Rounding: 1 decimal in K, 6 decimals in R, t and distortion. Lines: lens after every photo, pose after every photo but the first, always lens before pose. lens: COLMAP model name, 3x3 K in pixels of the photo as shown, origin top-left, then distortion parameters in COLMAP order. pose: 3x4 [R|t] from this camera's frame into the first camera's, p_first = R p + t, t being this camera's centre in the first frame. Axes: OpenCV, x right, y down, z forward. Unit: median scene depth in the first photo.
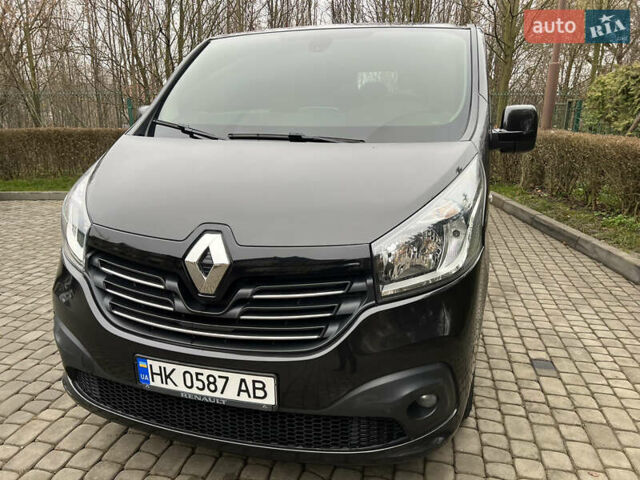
lens RADIAL K [[507.8, 0, 320.0], [0, 507.8, 240.0], [0, 0, 1]] dist [-0.047181, -0.002071]
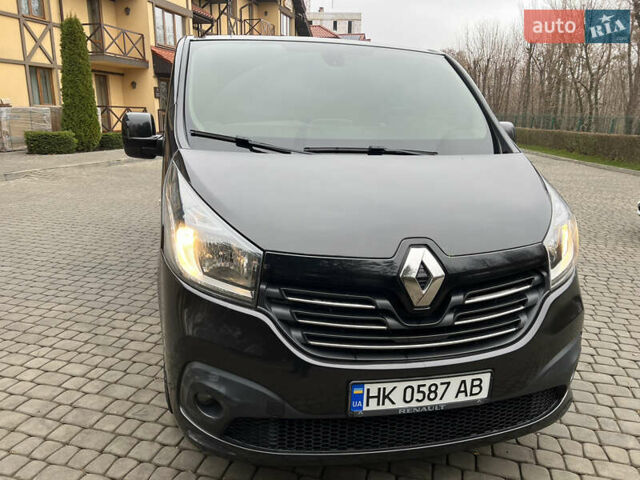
lens RADIAL K [[490.7, 0, 320.0], [0, 490.7, 240.0], [0, 0, 1]] dist [0.046515, -0.049382]
pose [[0.892148, -0.095476, 0.441539, -0.829406], [0.093962, 0.995253, 0.025354, -0.072763], [-0.441864, 0.018869, 0.896884, 0.186938]]
